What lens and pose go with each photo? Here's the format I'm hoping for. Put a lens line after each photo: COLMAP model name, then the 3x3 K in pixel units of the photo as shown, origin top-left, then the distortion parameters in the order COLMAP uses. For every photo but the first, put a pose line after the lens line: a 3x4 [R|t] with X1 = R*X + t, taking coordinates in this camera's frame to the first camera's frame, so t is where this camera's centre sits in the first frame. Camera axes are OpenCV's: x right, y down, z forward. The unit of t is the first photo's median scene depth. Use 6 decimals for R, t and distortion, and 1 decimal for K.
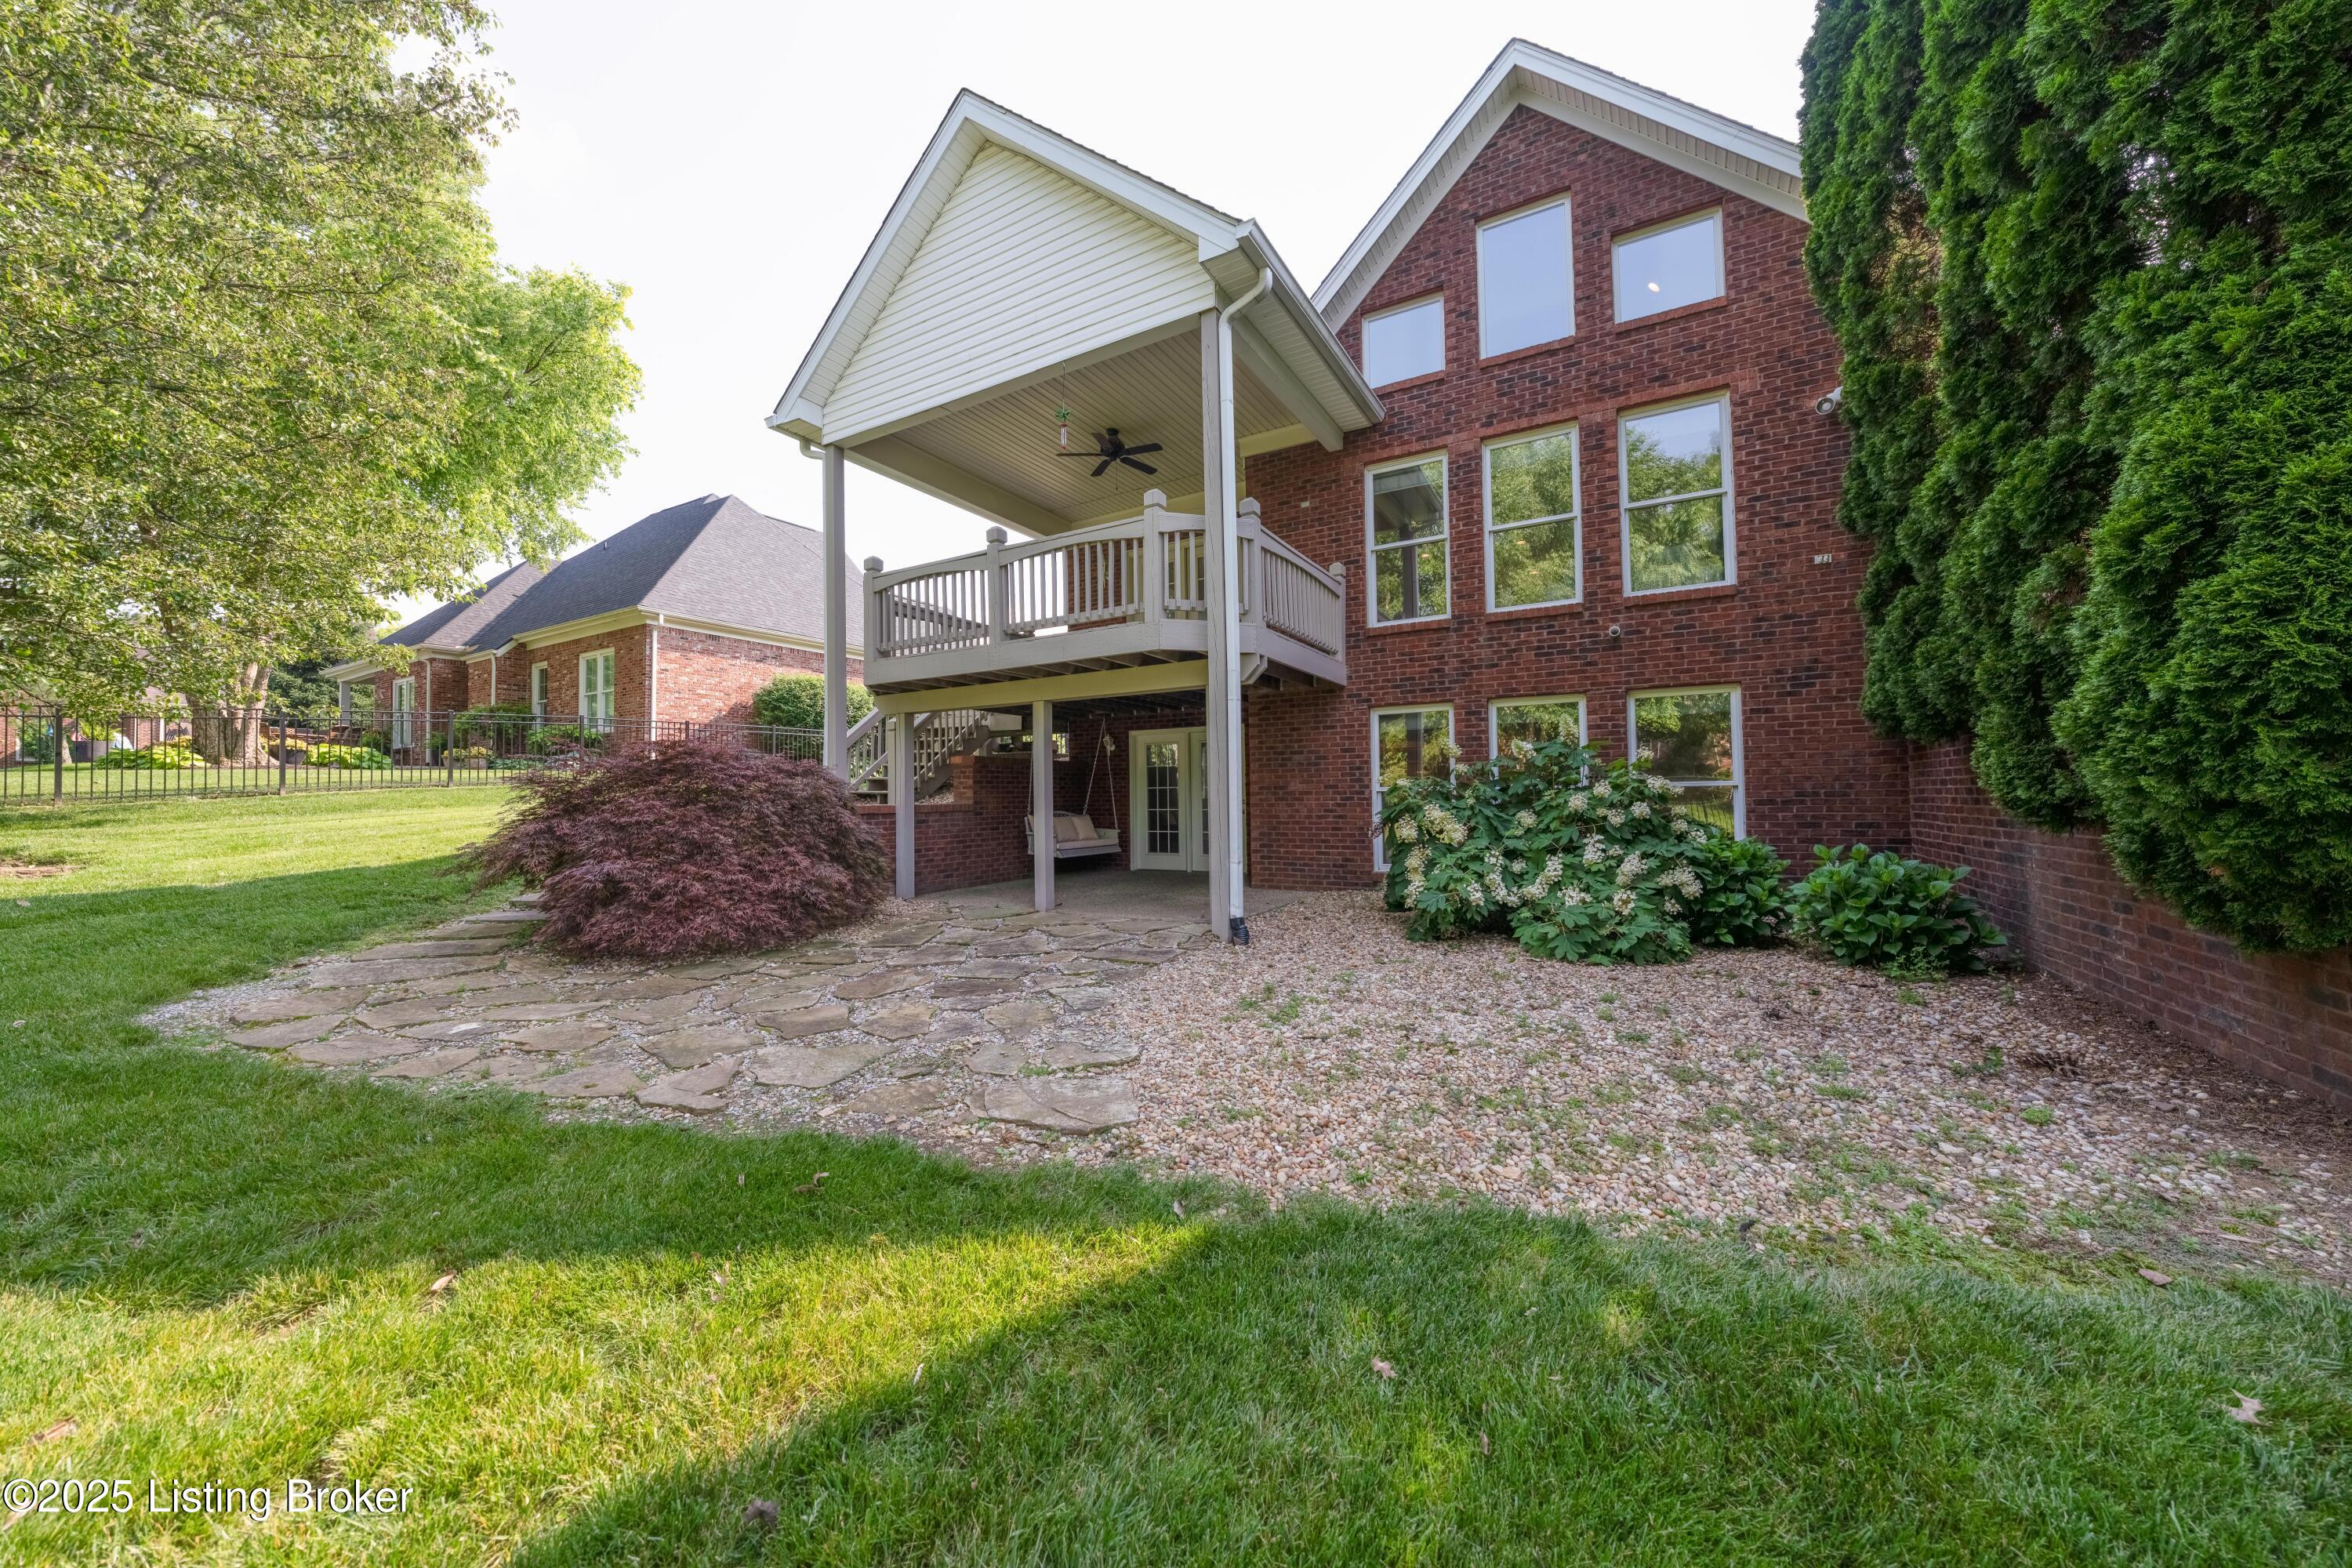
lens RADIAL K [[823.6, 0, 1171.5], [0, 823.6, 781.7], [0, 0, 1]] dist [-0.000710, -0.000027]
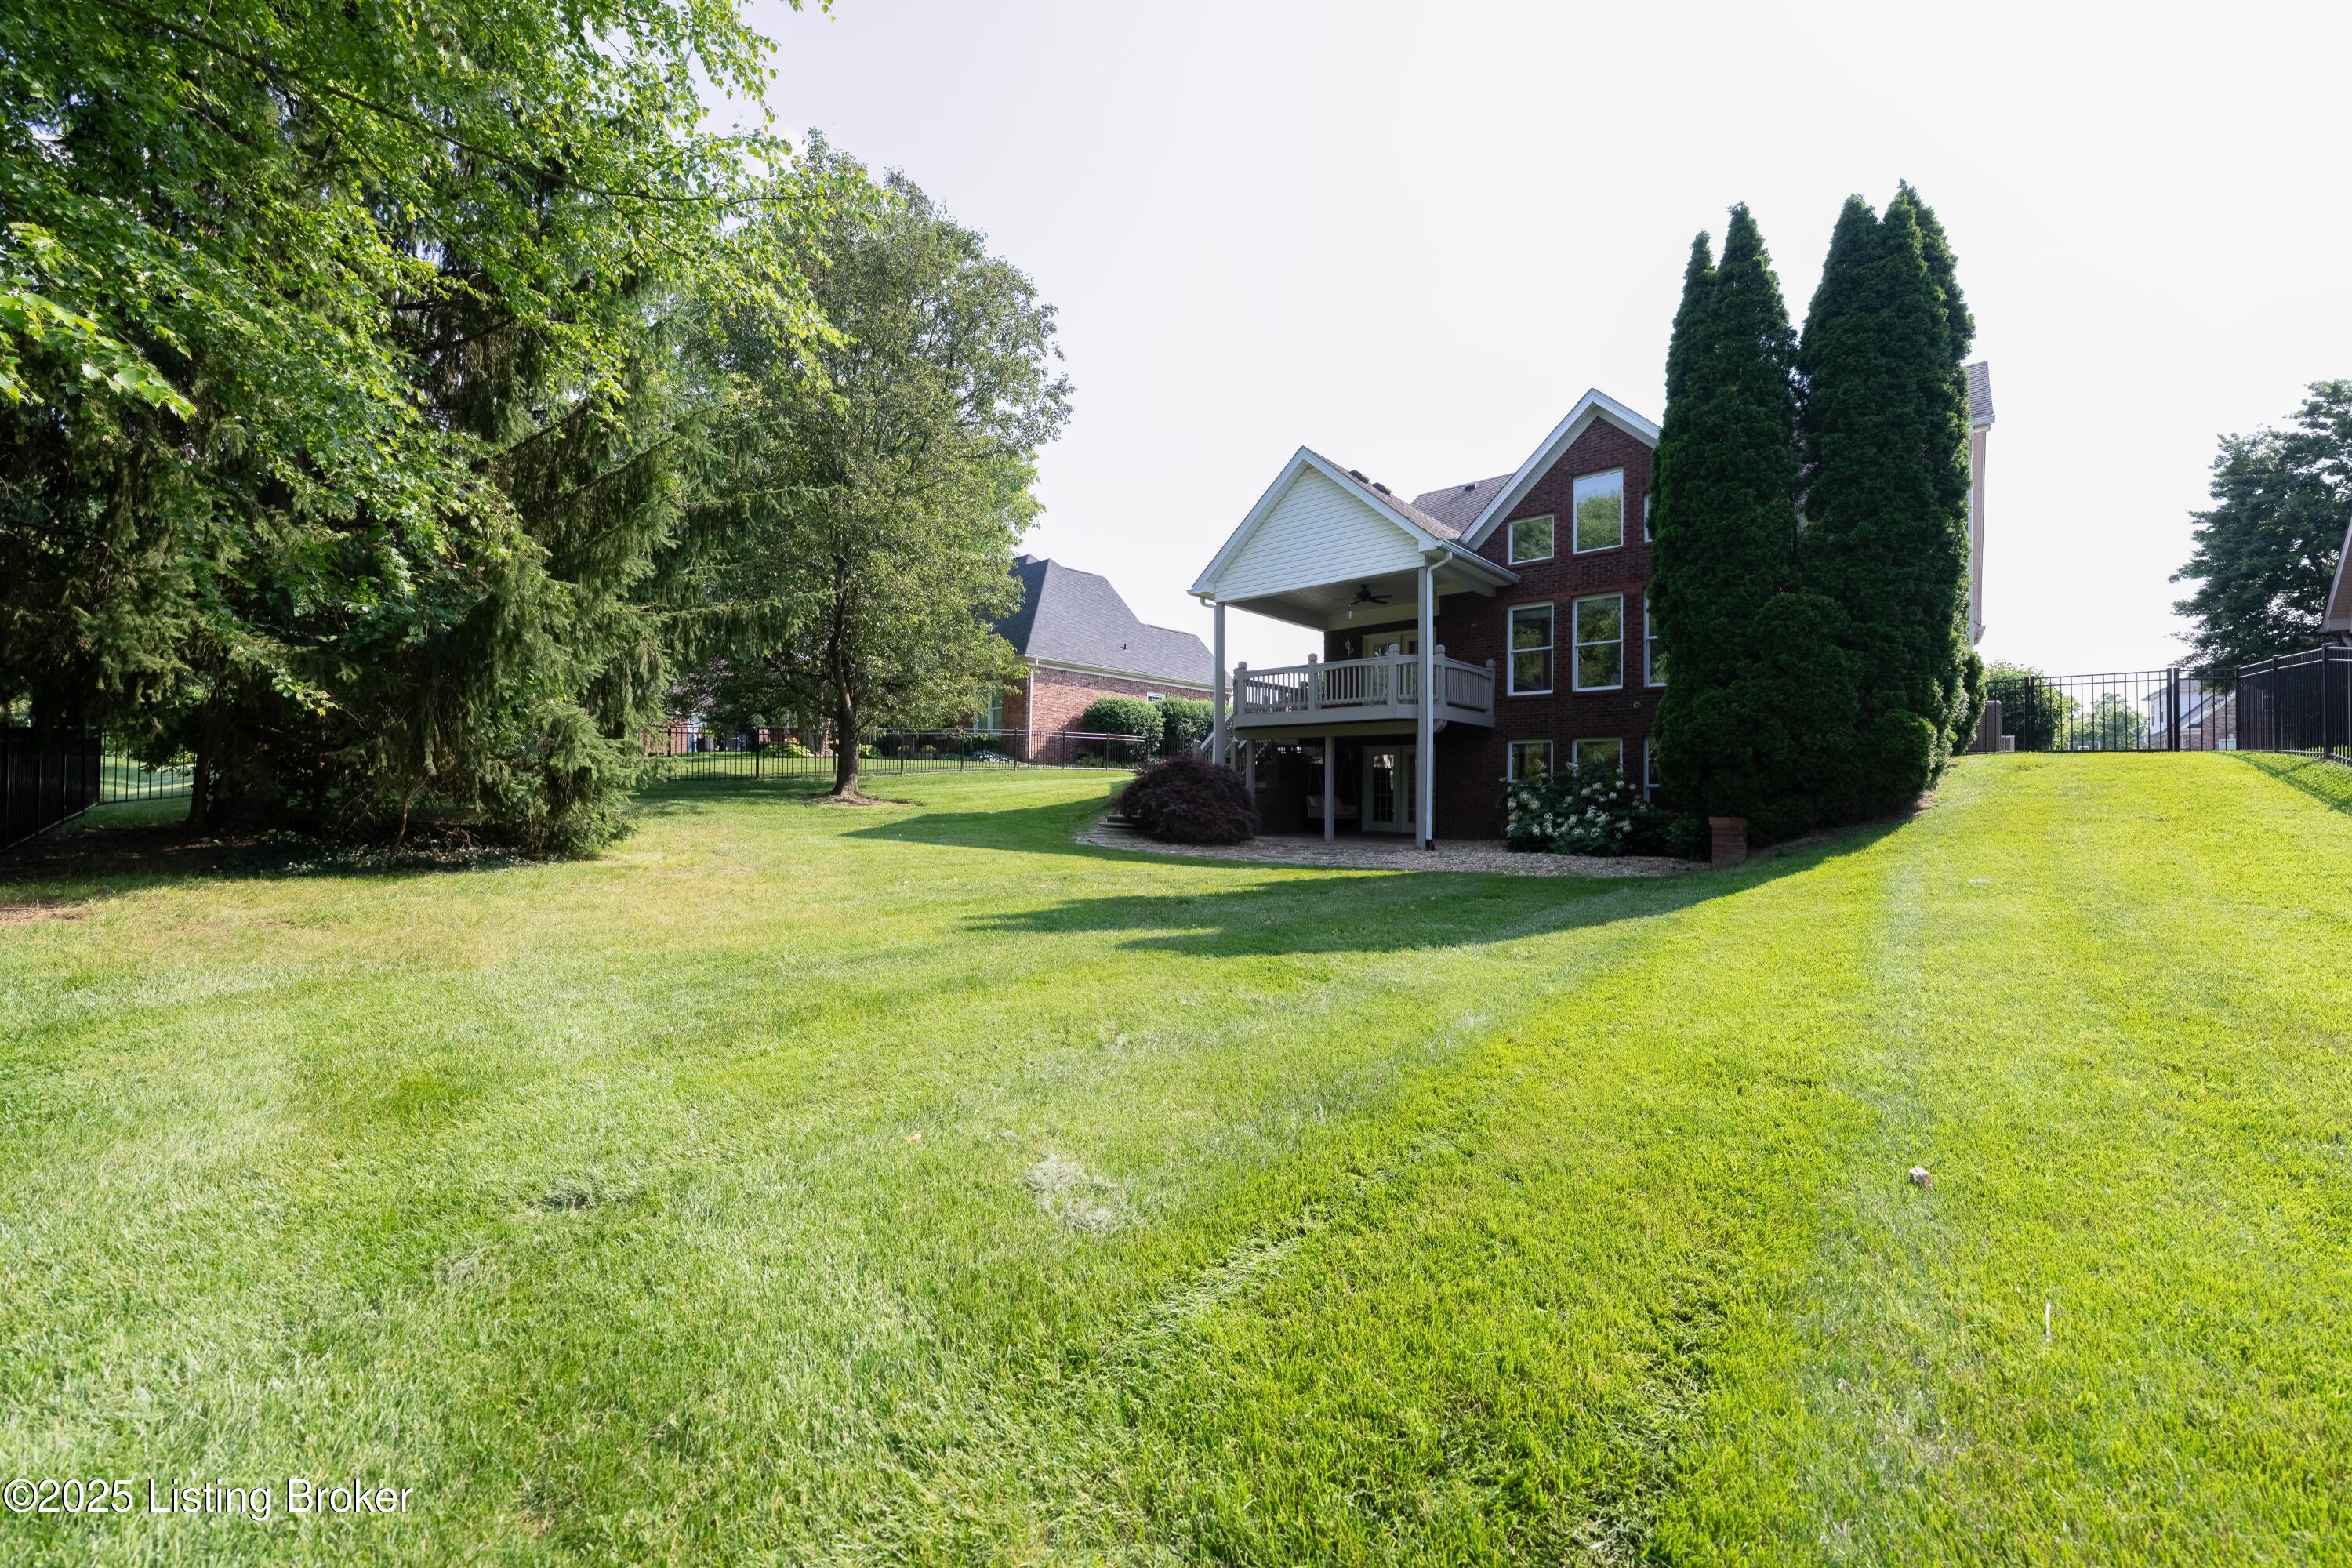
lens RADIAL K [[823.6, 0, 1186.3], [0, 823.6, 774.5], [0, 0, 1]] dist [-0.000710, -0.000027]
pose [[0.977108, 0.022200, -0.211583, -0.080469], [-0.022471, 0.999747, 0.001124, -0.000068], [0.211554, 0.003657, 0.977359, -1.120278]]
